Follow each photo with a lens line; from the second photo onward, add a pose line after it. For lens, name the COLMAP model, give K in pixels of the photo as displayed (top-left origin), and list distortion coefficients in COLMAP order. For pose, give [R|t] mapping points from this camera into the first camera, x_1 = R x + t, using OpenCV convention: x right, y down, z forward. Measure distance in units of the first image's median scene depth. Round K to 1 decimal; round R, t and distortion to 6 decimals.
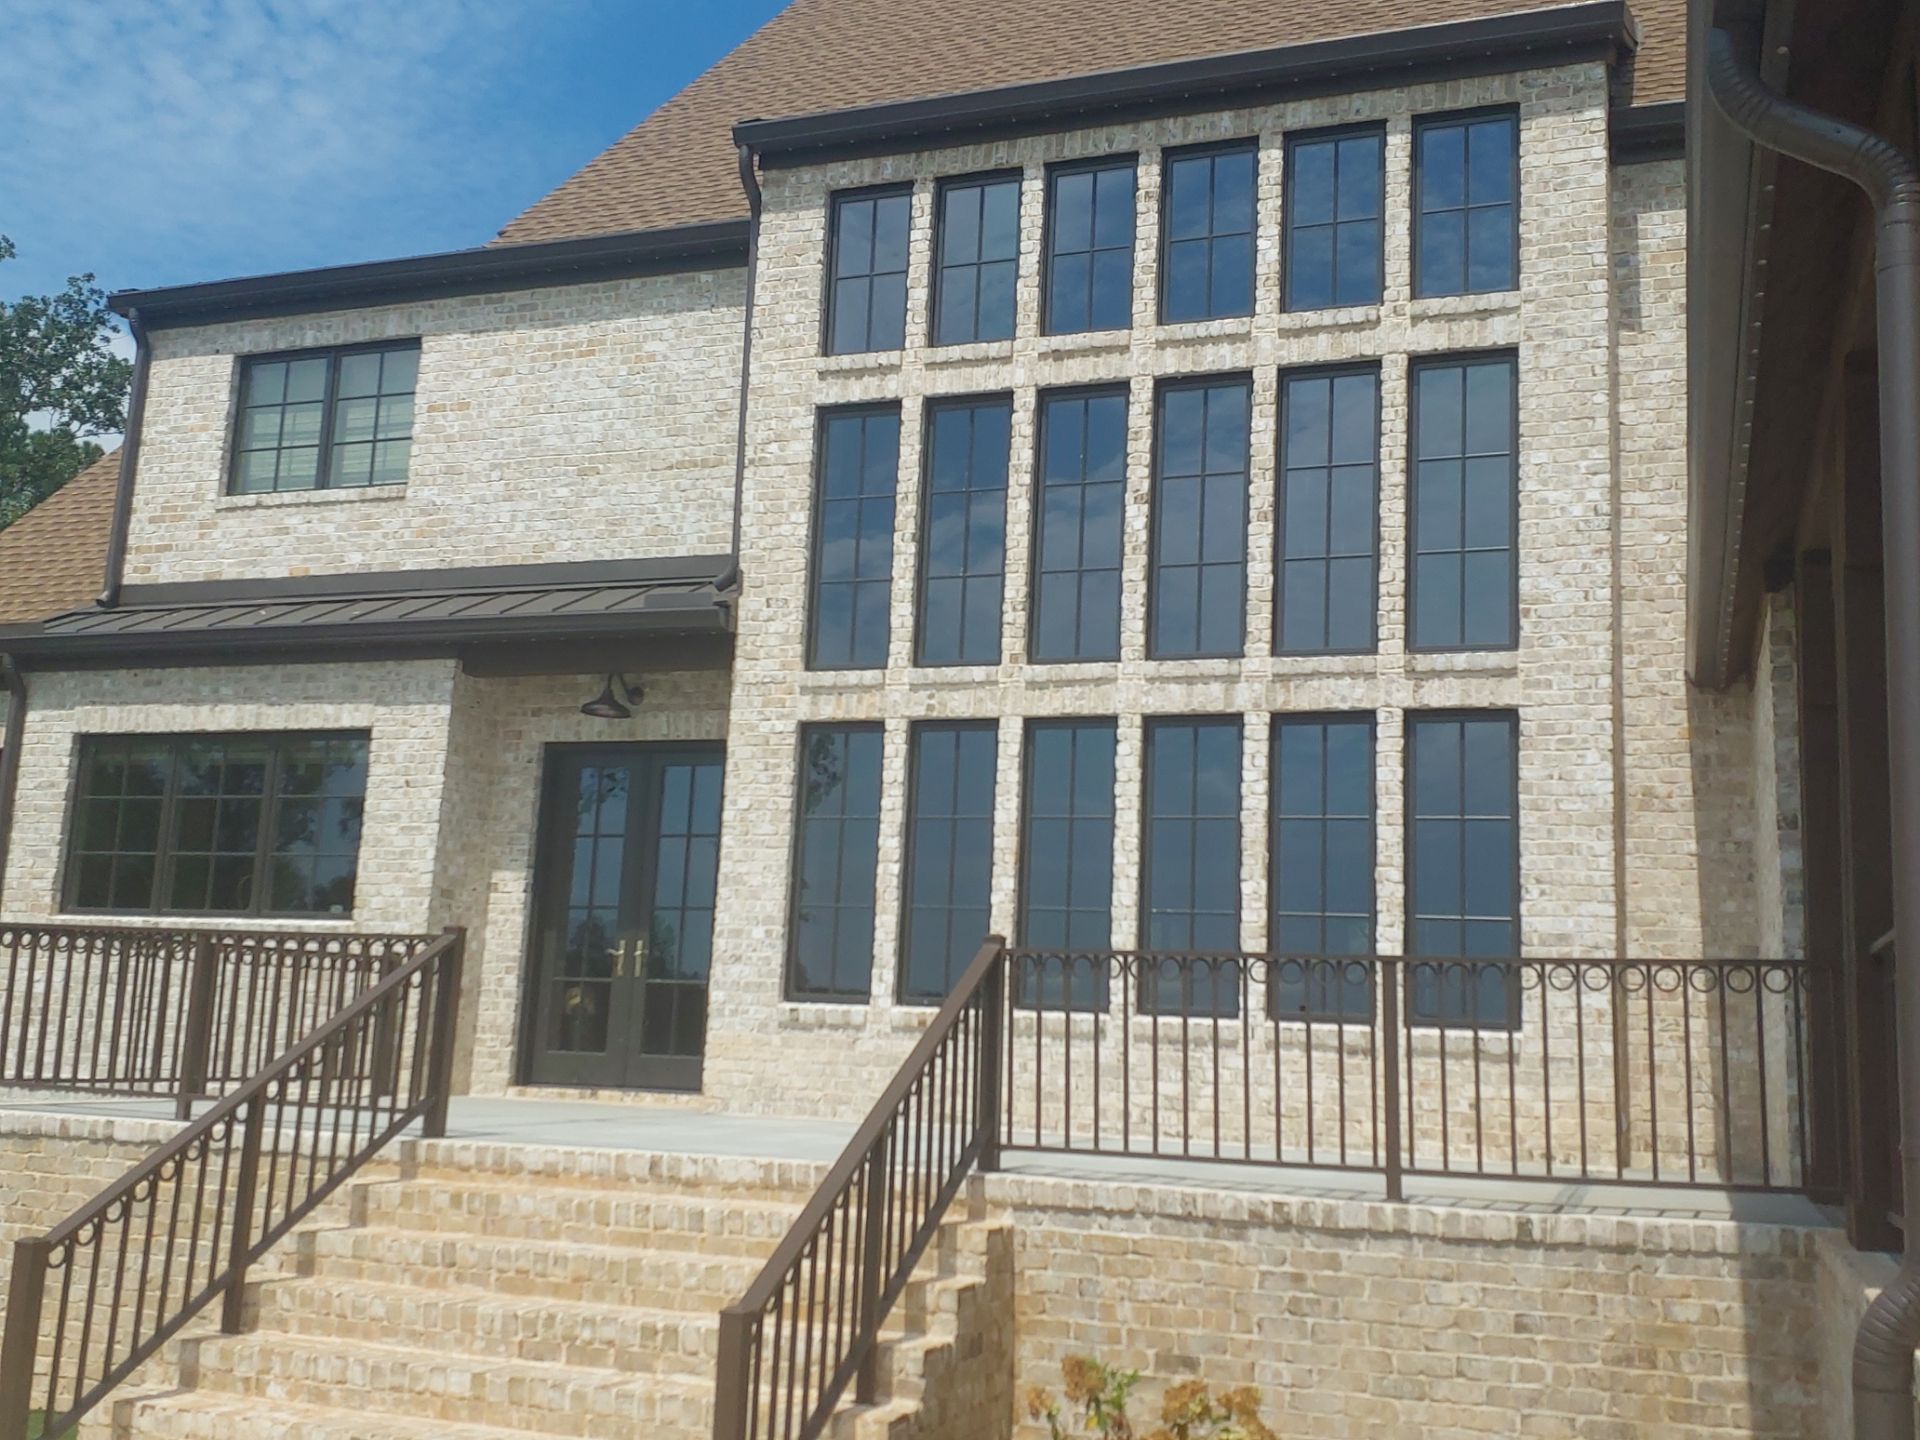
lens RADIAL K [[1886.2, 0, 983.7], [0, 1886.2, 710.7], [0, 0, 1]] dist [0.053066, -0.111640]
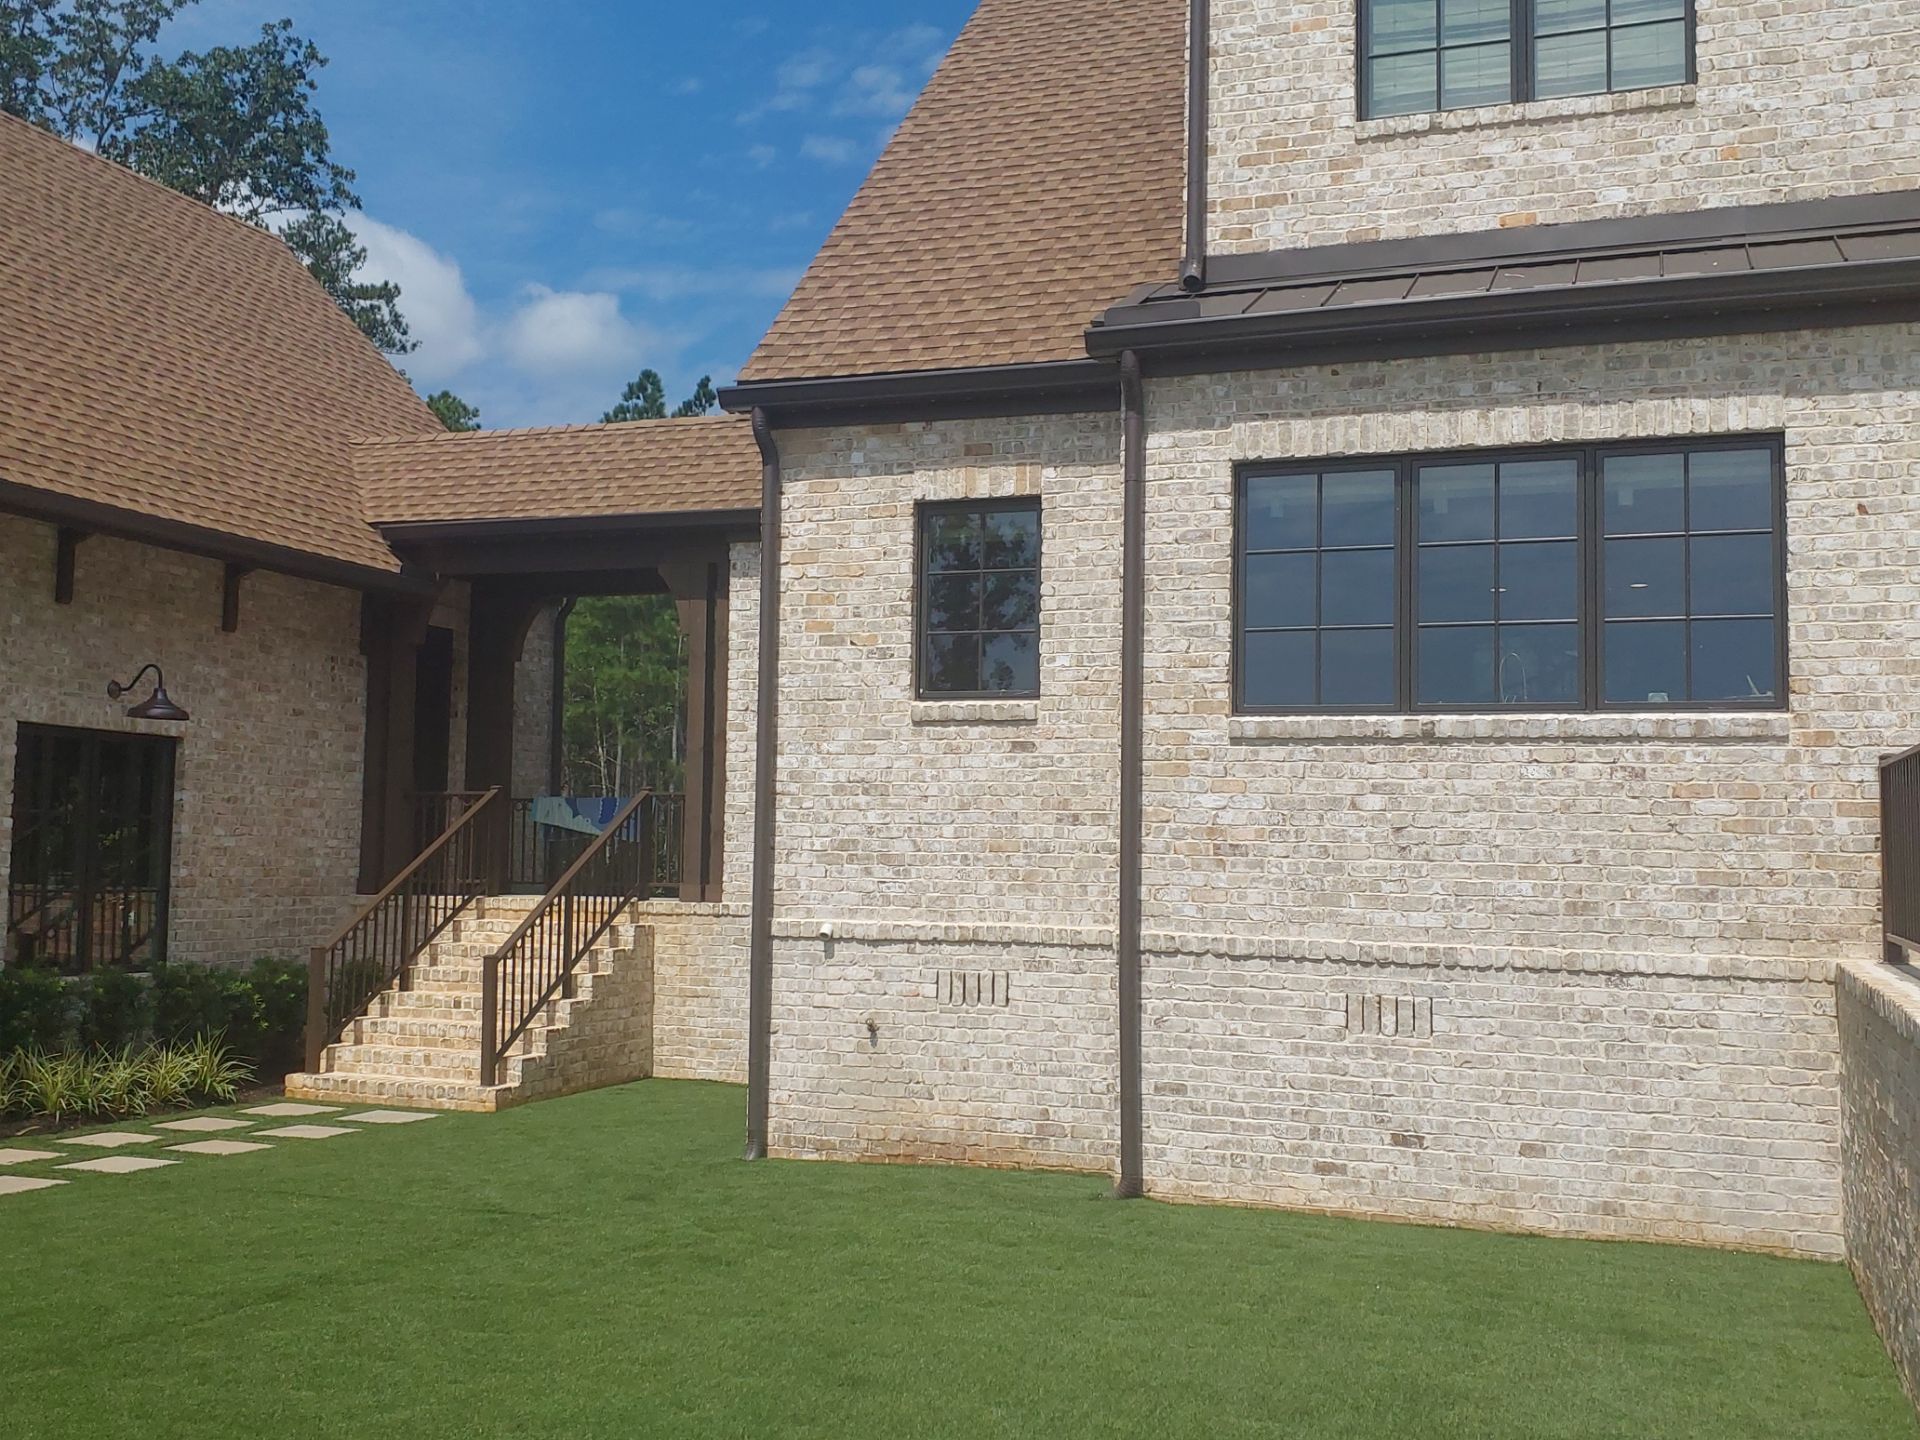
lens RADIAL K [[1886.2, 0, 983.7], [0, 1886.2, 710.7], [0, 0, 1]] dist [0.053066, -0.111640]
pose [[0.999565, -0.029271, 0.003671, -0.570283], [0.028725, 0.994071, 0.104868, 0.027392], [-0.006718, -0.104717, 0.994479, 0.290601]]
